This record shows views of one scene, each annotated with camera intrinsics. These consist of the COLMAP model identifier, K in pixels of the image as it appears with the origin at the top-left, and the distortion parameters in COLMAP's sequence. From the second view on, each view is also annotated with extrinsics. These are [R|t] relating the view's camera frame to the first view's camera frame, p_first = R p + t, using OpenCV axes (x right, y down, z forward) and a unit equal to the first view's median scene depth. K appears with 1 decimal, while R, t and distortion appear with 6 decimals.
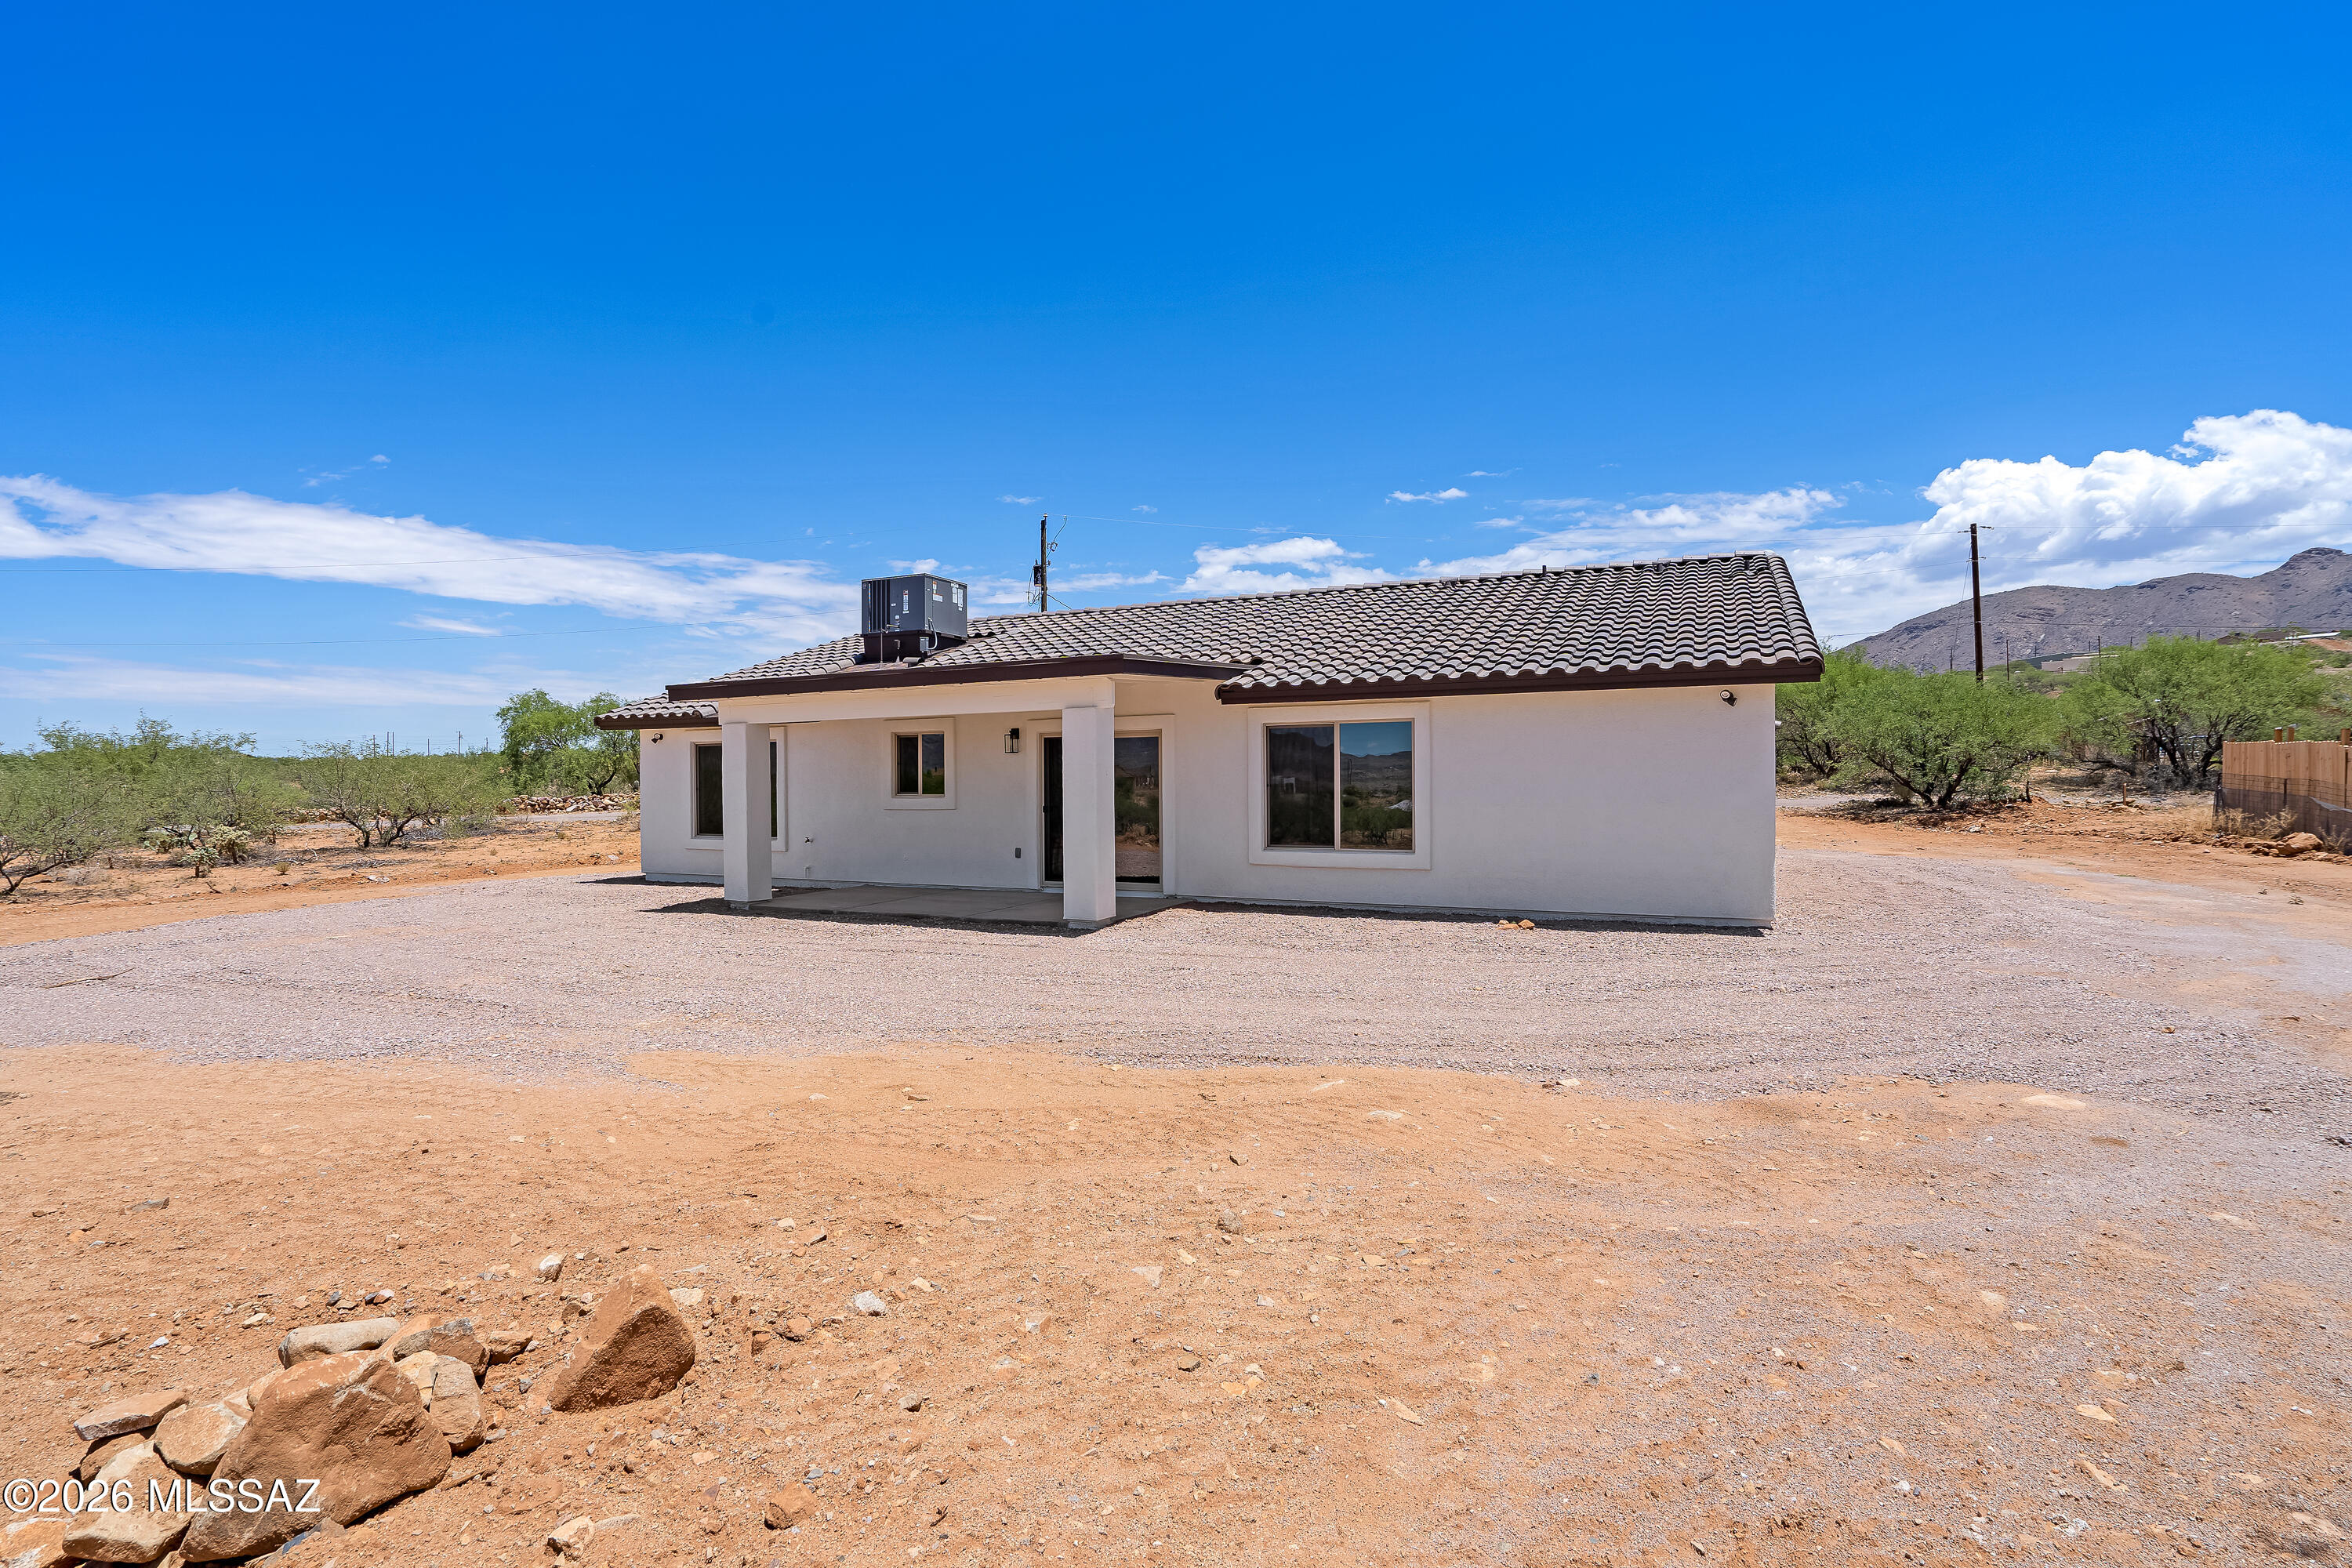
lens RADIAL K [[1135.7, 0, 1141.7], [0, 1135.7, 783.6], [0, 0, 1]] dist [0.003303, 0.000622]
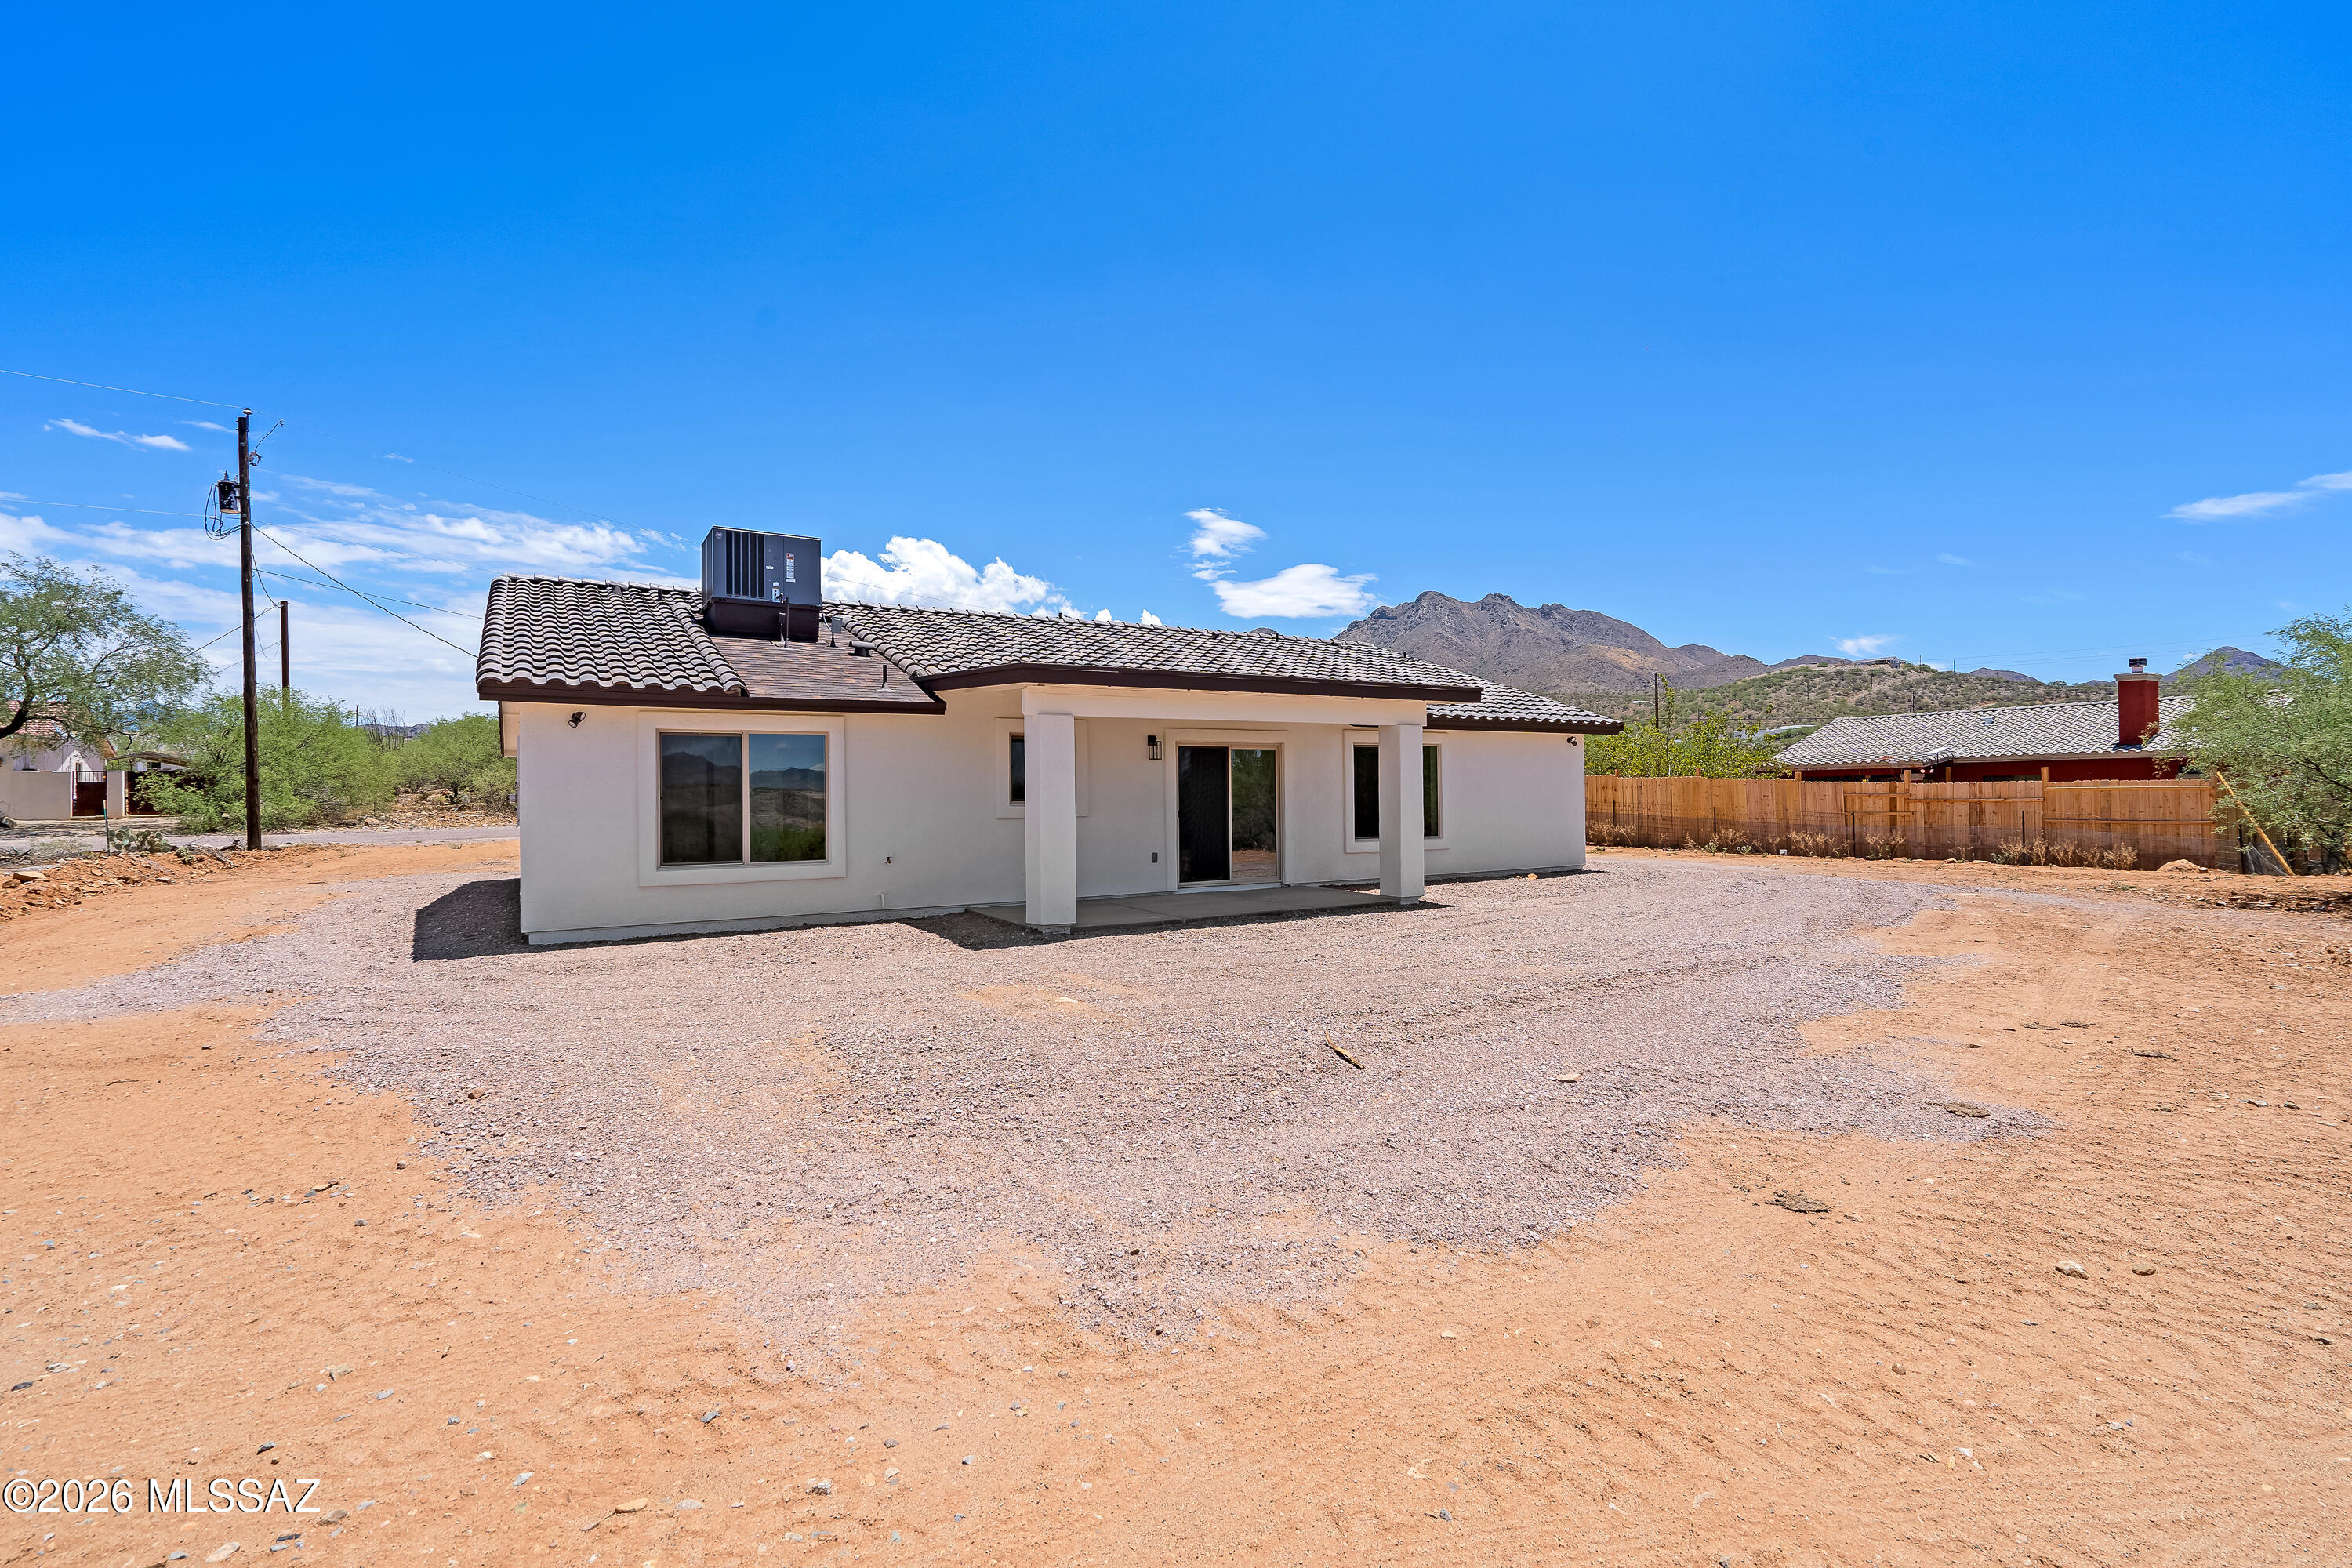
lens RADIAL K [[1071.6, 0, 1169.3], [0, 1071.6, 793.5], [0, 0, 1]] dist [-0.003821, 0.000184]
pose [[0.536568, 0.000297, 0.843857, -0.517226], [0.005105, 0.999980, -0.003598, 0.003898], [-0.843842, 0.006239, 0.536556, 0.266416]]
